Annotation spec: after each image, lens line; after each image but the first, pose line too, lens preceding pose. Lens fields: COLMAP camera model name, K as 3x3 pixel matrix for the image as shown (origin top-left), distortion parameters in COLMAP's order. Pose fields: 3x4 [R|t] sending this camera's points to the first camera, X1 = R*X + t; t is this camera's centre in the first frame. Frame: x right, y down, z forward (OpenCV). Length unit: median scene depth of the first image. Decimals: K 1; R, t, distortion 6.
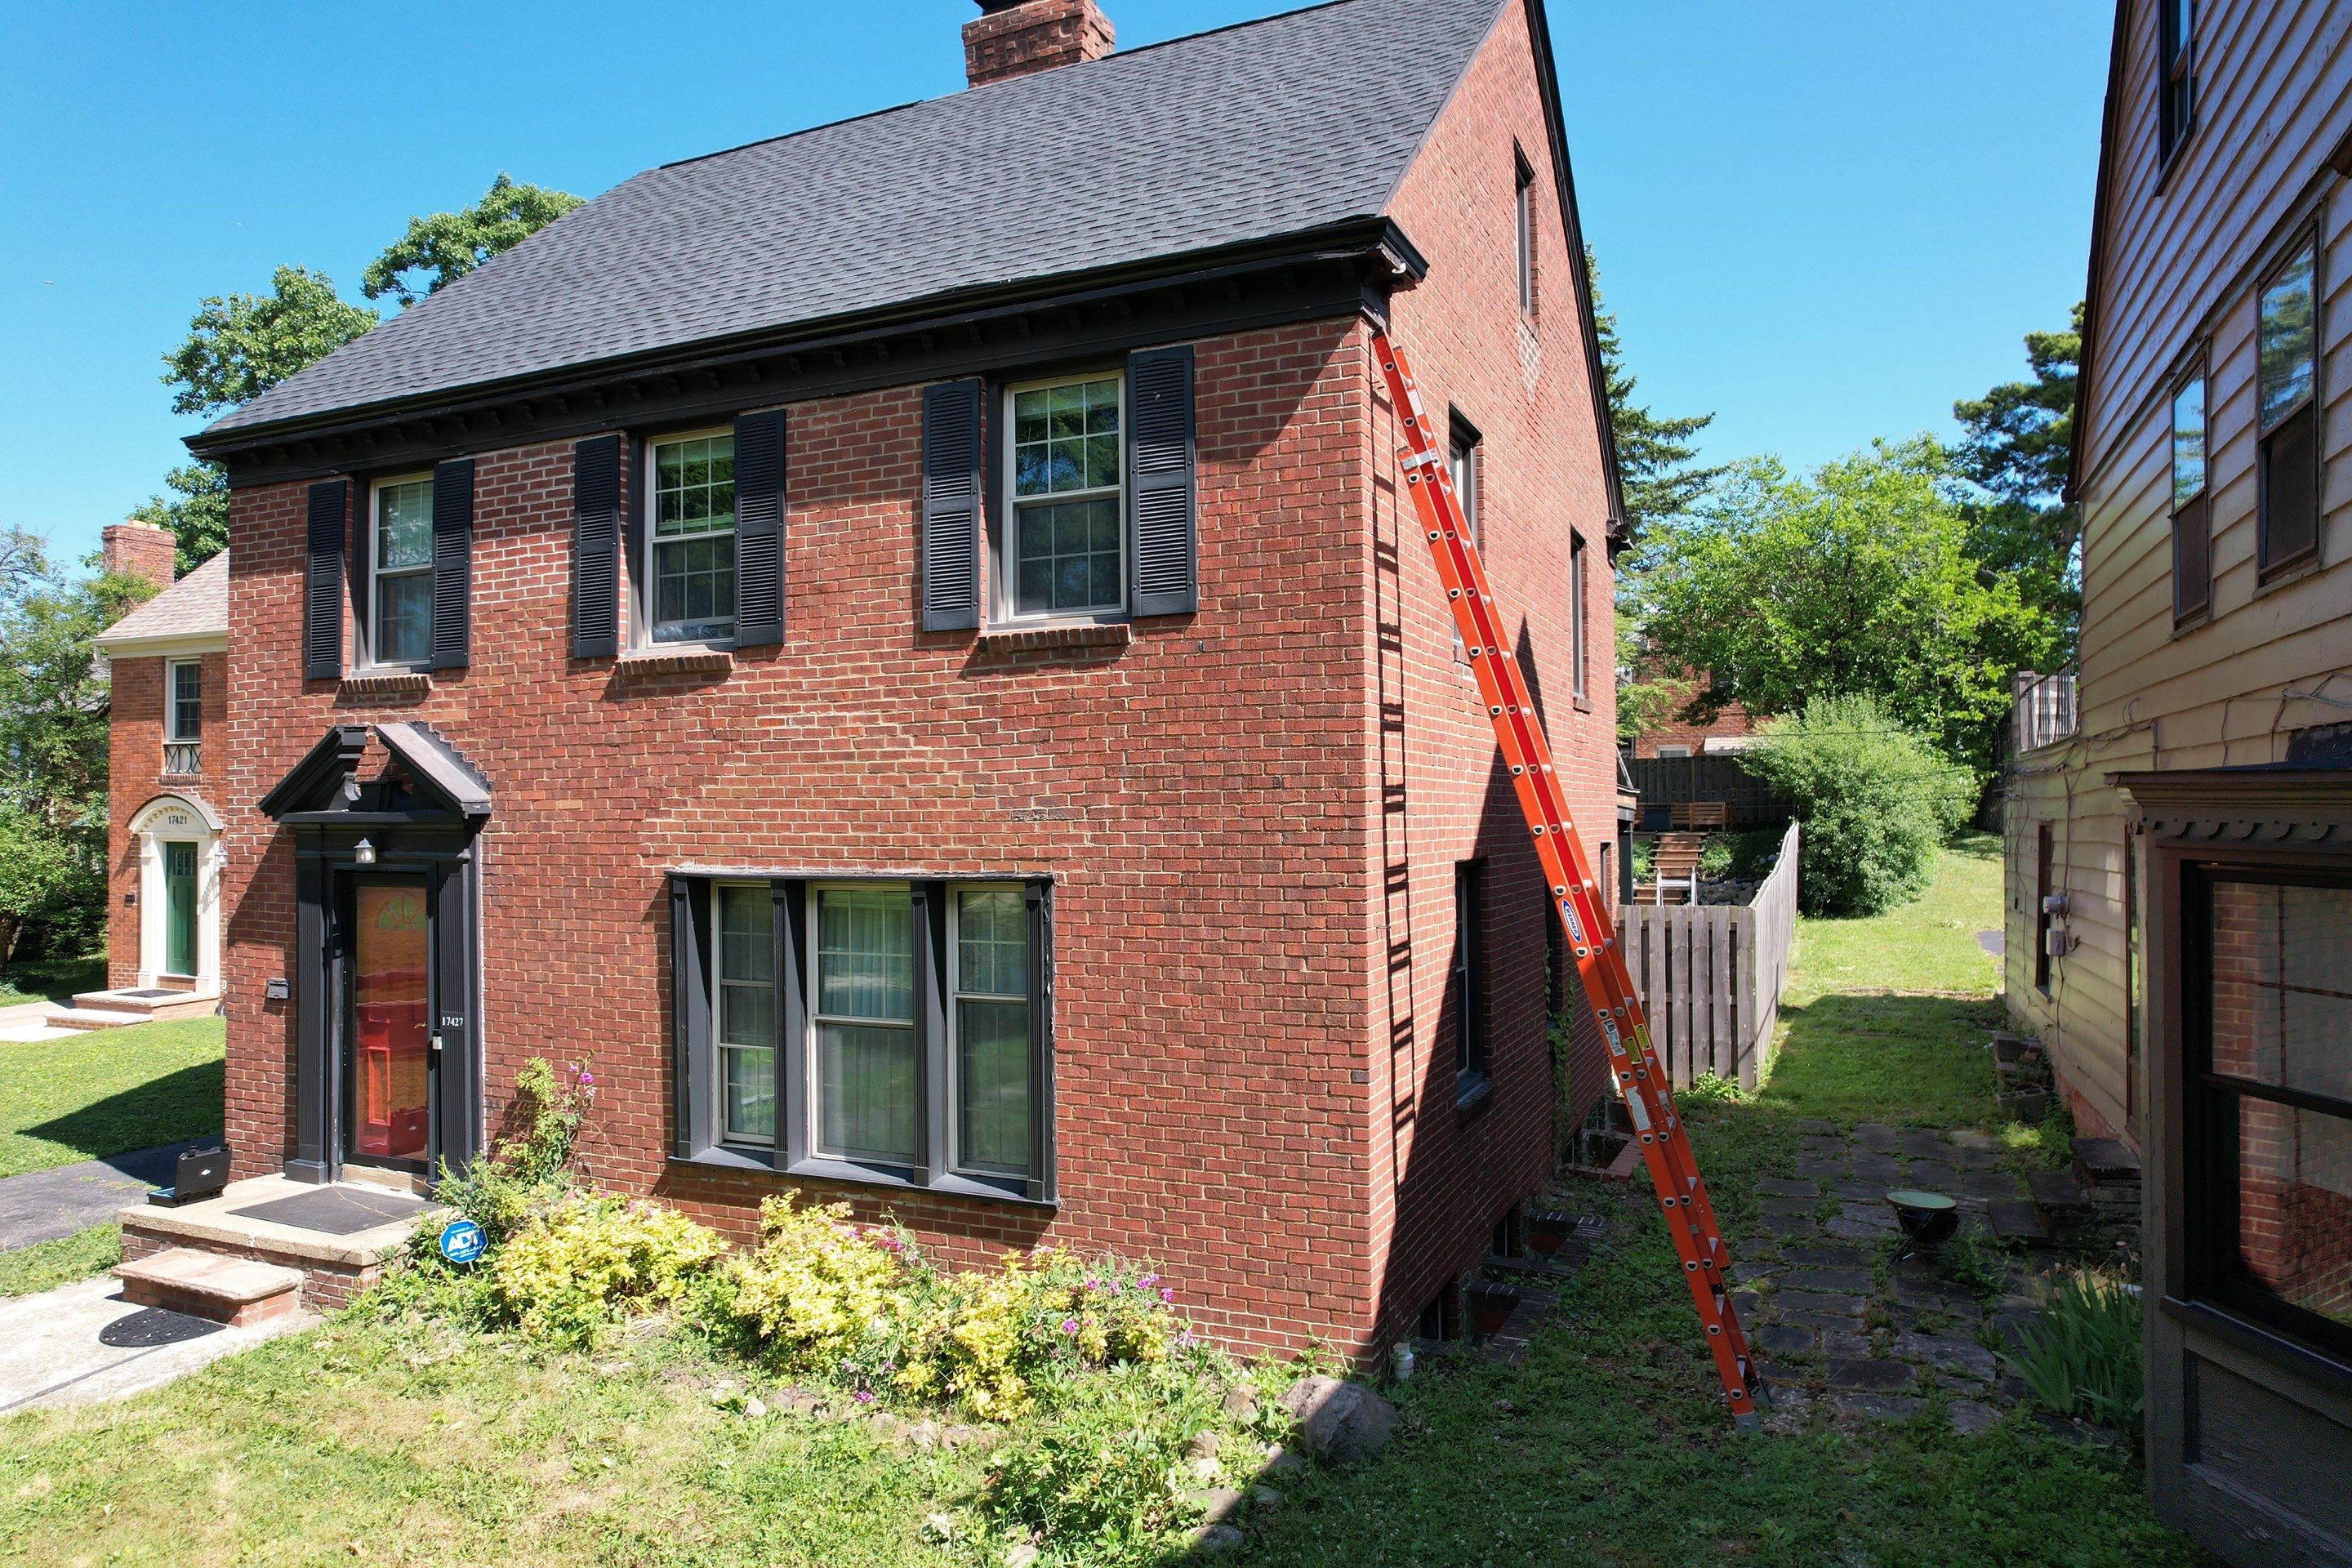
lens RADIAL K [[1496.5, 0, 1168.1], [0, 1496.5, 789.8], [0, 0, 1]] dist [-0.064204, -0.000998]
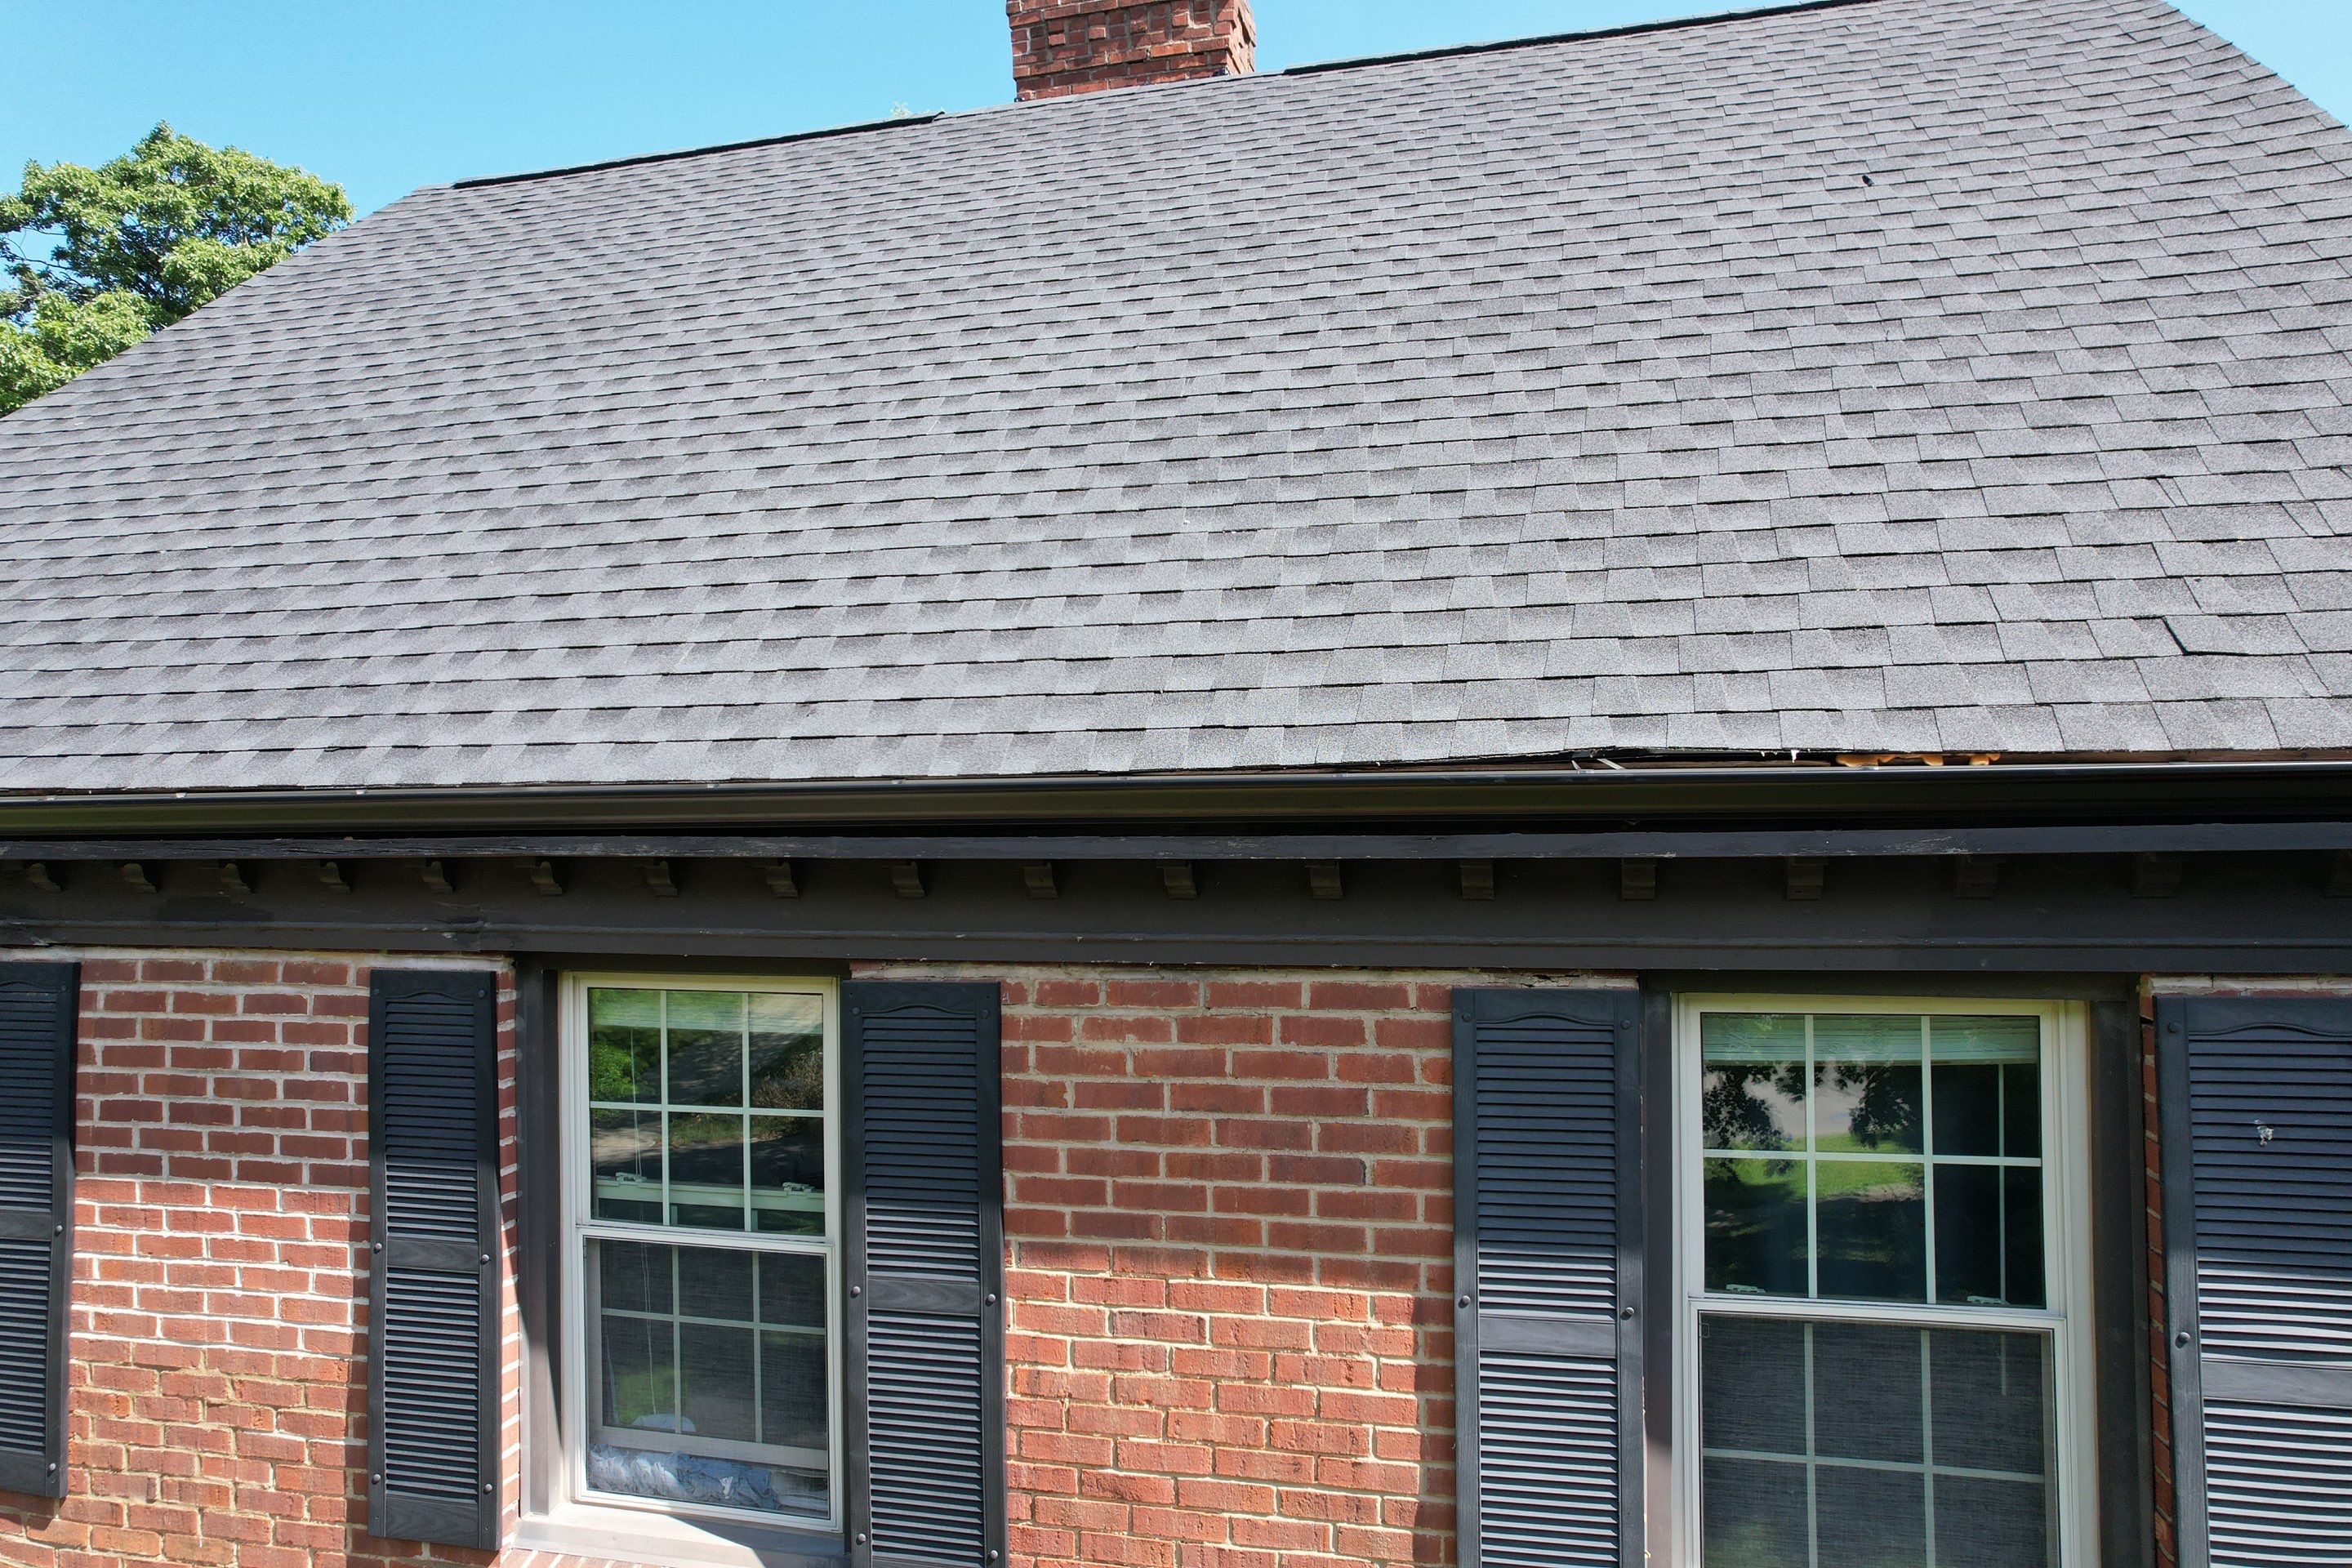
lens RADIAL K [[1511.3, 0, 1167.4], [0, 1511.3, 792.3], [0, 0, 1]] dist [-0.084723, 0.082281]
pose [[0.985083, 0.002263, 0.172066, -0.259750], [-0.001362, 0.999985, -0.005353, -0.278434], [-0.172076, 0.005038, 0.985071, 0.574777]]
